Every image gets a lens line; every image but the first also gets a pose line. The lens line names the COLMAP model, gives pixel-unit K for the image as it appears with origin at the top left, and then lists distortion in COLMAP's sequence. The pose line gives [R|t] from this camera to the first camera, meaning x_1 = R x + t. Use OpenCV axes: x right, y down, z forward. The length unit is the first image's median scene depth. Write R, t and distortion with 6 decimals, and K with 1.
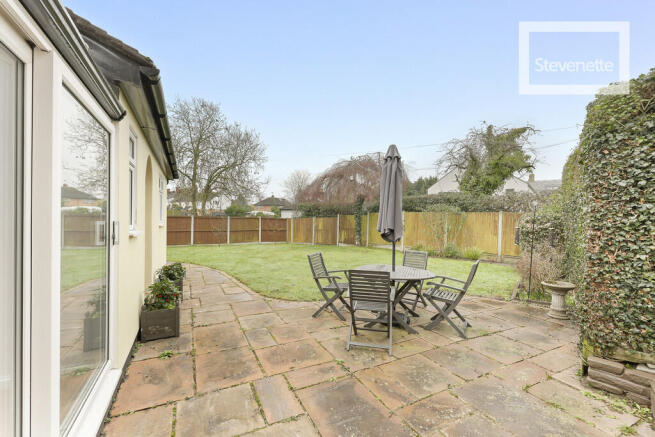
lens RADIAL K [[281.1, 0, 326.8], [0, 281.1, 219.2], [0, 0, 1]] dist [0.000362, 0.000030]
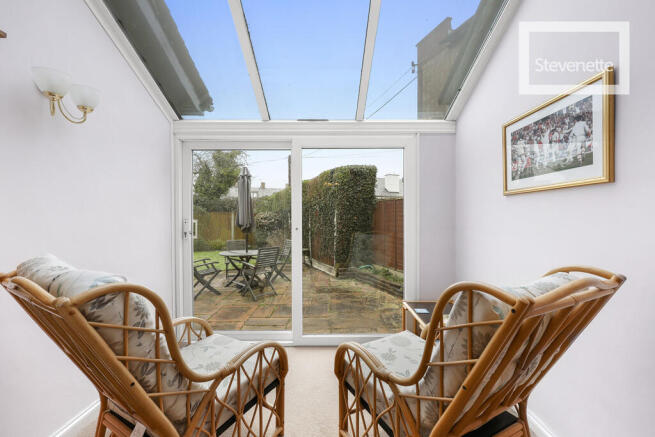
lens RADIAL K [[281.1, 0, 328.0], [0, 281.1, 217.5], [0, 0, 1]] dist [0.000362, 0.000030]
pose [[0.443520, -0.006780, 0.896239, -0.379529], [0.011684, 0.999930, 0.001782, 0.003609], [-0.896188, 0.009681, 0.443569, -0.006278]]
